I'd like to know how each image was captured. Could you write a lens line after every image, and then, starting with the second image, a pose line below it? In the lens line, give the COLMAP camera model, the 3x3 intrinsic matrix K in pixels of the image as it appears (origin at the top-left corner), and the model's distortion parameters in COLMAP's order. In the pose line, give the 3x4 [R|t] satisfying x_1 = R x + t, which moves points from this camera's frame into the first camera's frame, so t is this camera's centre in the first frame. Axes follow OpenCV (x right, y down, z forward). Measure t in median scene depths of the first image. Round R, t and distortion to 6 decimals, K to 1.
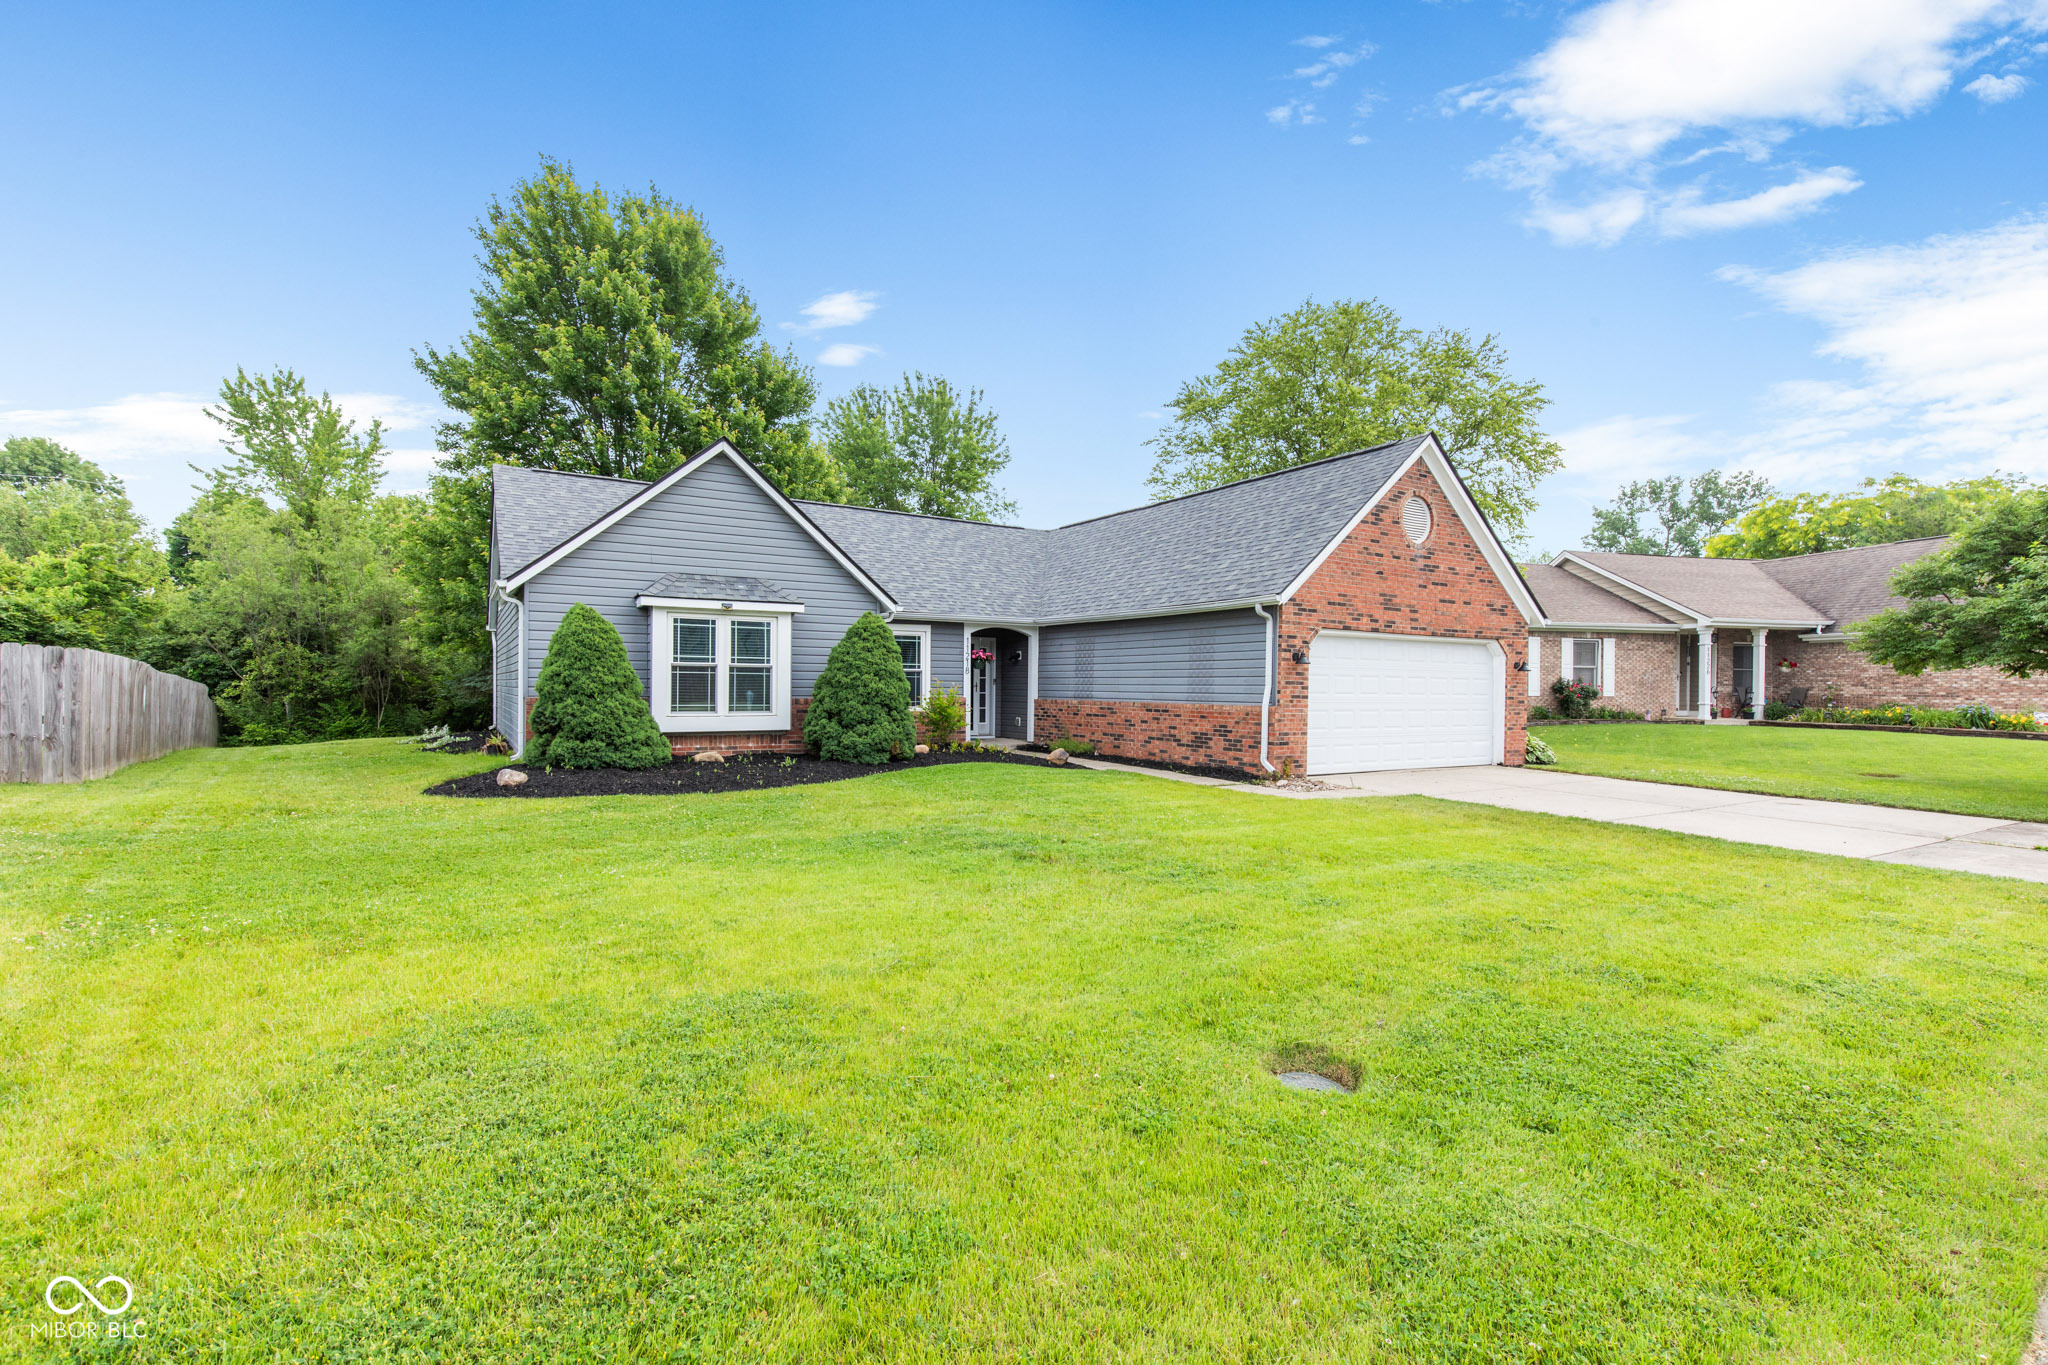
lens RADIAL K [[933.3, 0, 1046.0], [0, 933.3, 660.7], [0, 0, 1]] dist [0.002072, -0.000011]
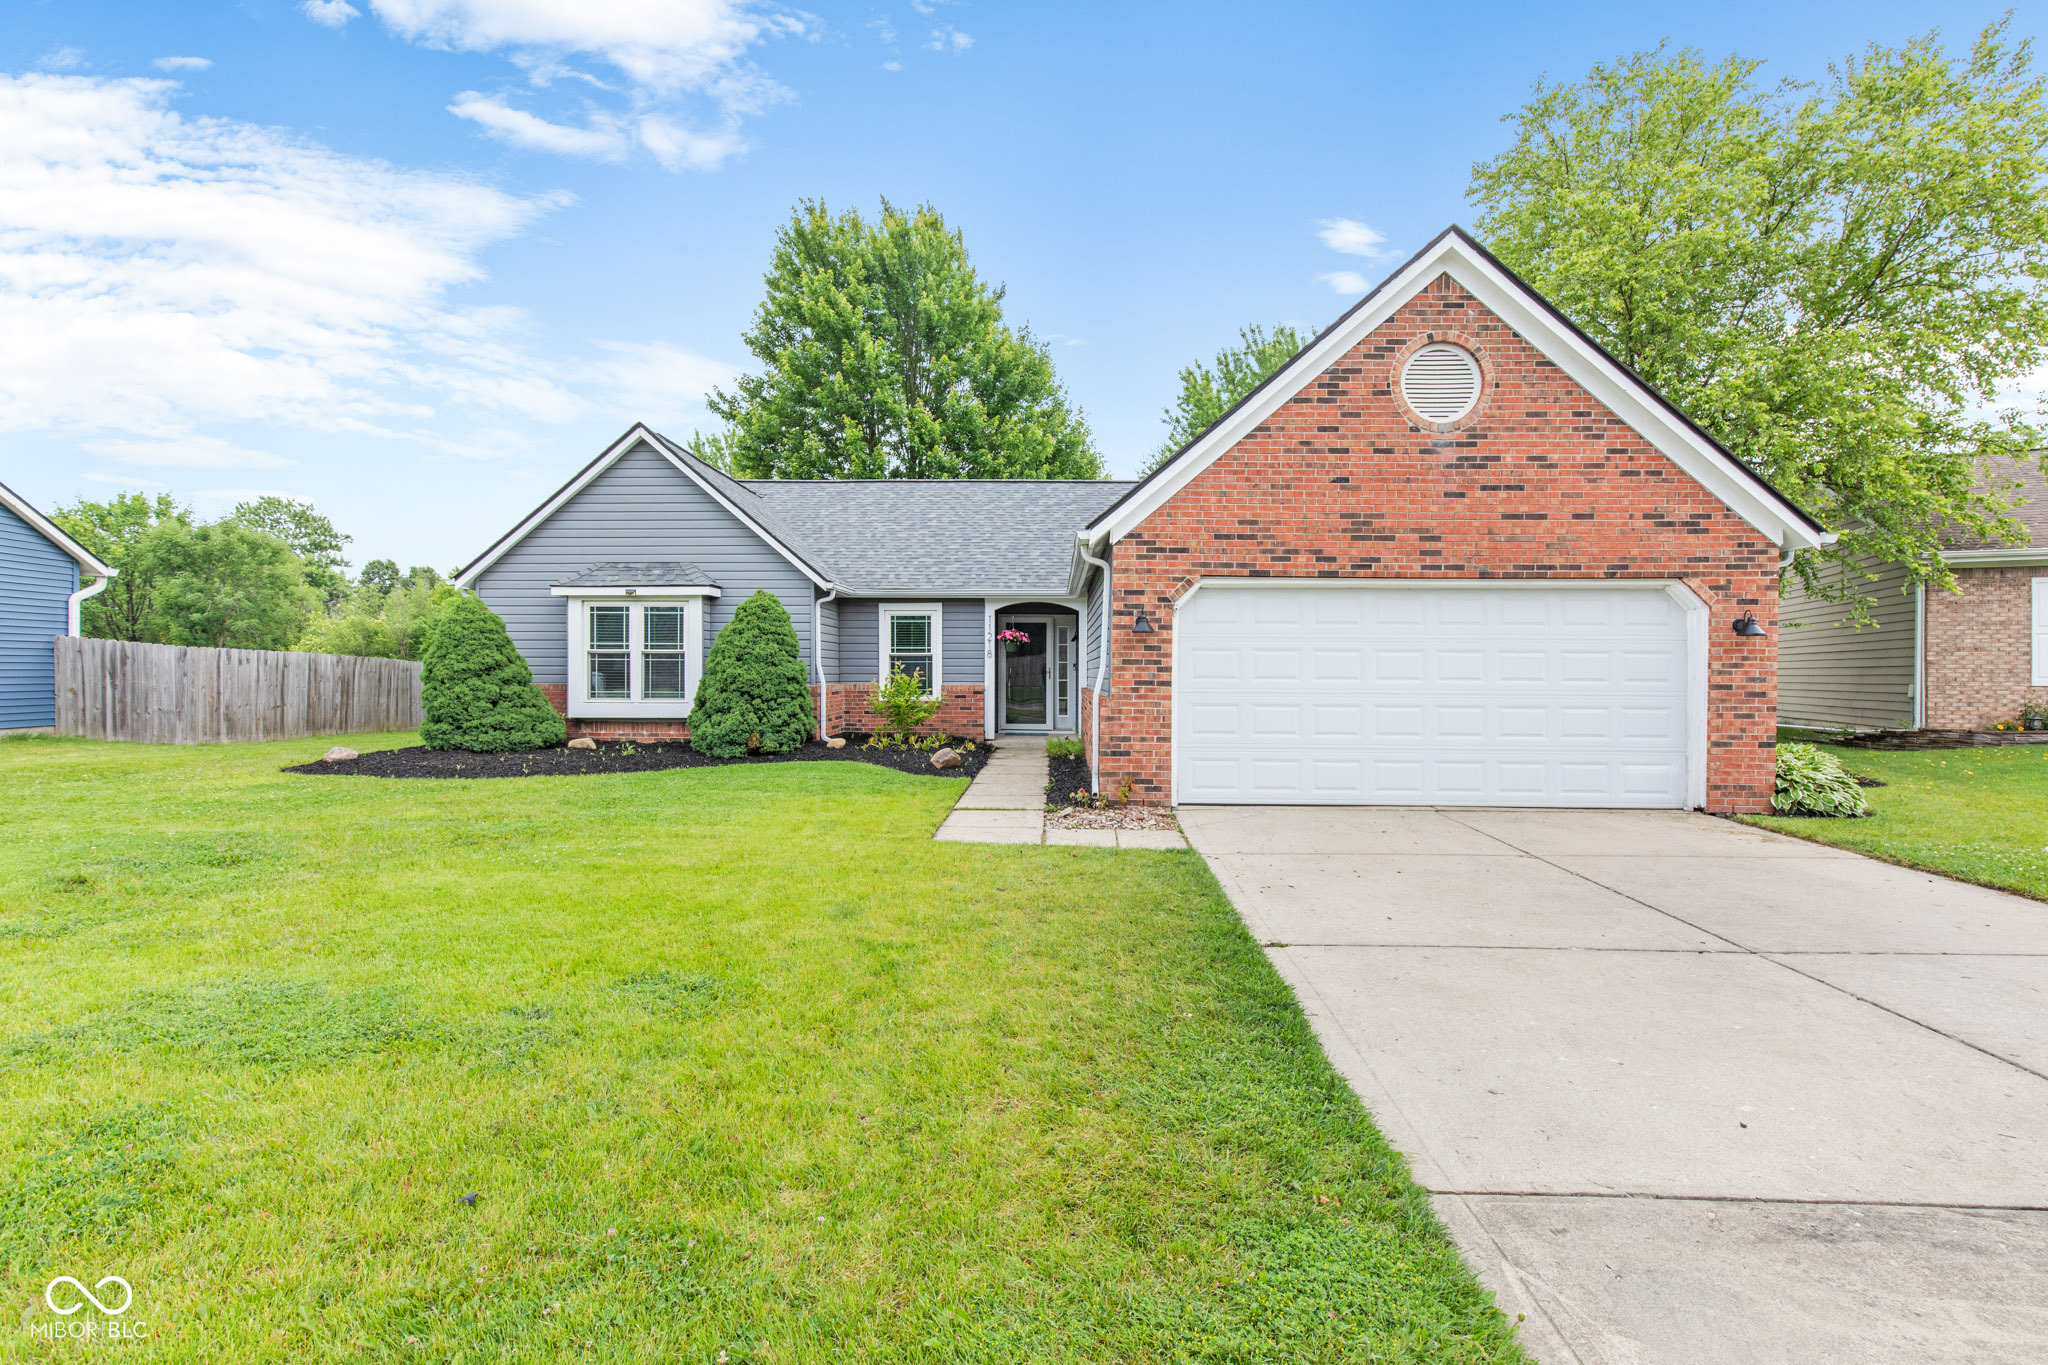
lens RADIAL K [[933.3, 0, 1046.0], [0, 933.3, 660.7], [0, 0, 1]] dist [0.002072, -0.000011]
pose [[0.830993, -0.013694, -0.556114, 0.512064], [0.019288, 0.999805, 0.004202, 0.016685], [0.555948, -0.014218, 0.831096, 0.369375]]
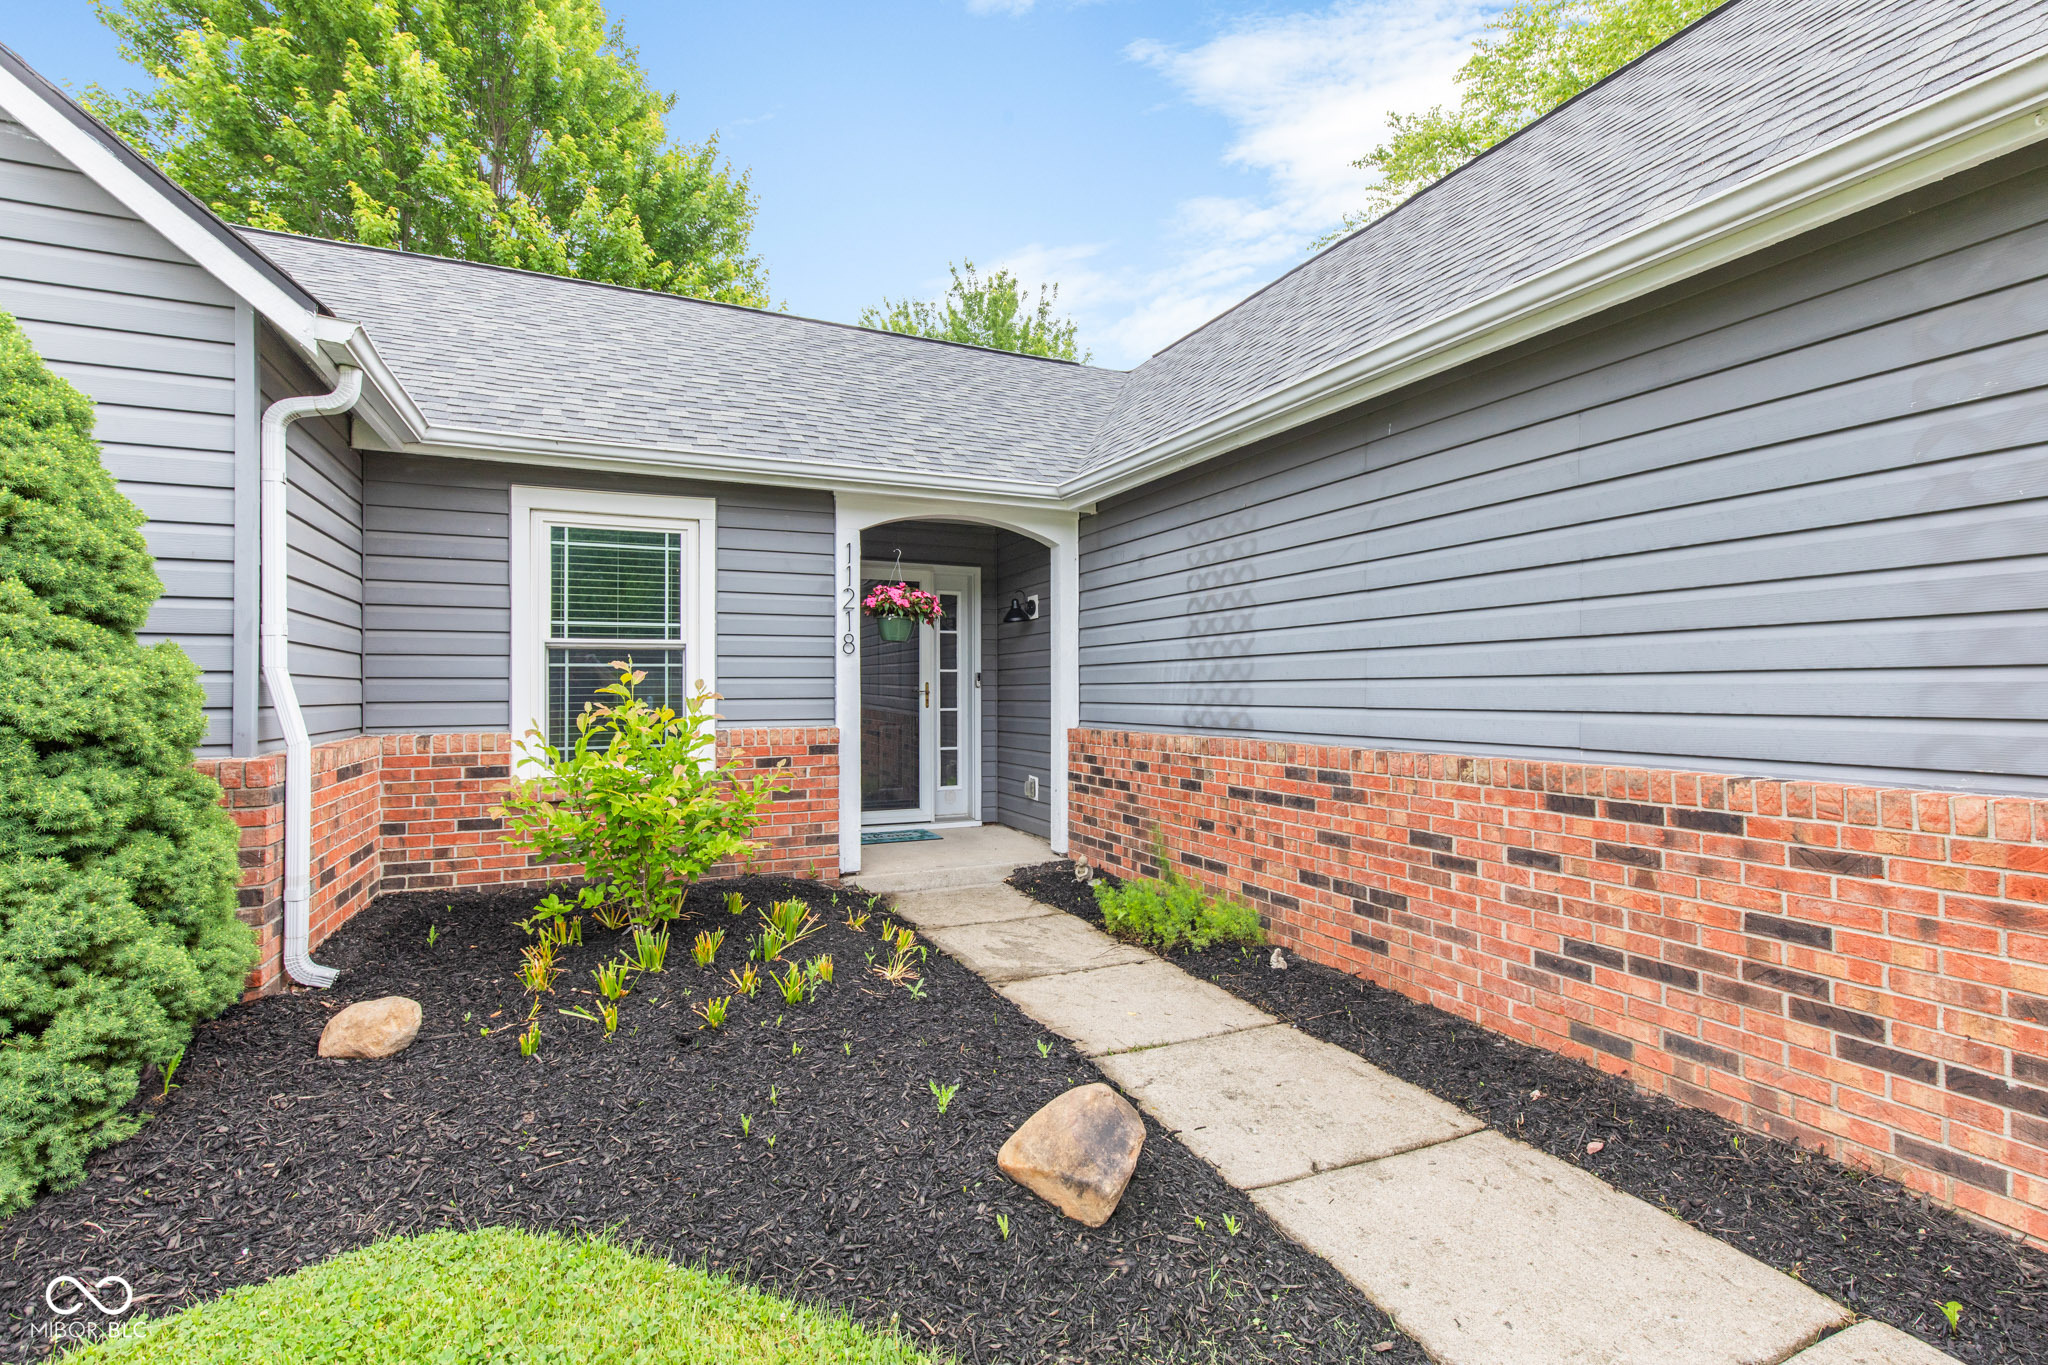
lens RADIAL K [[922.5, 0, 1025.7], [0, 922.5, 663.3], [0, 0, 1]] dist [0.001116, -0.000304]
pose [[0.988174, -0.019318, -0.152117, 0.029018], [0.018785, 0.999811, -0.004941, 0.023020], [0.152184, 0.002024, 0.988350, 0.814990]]
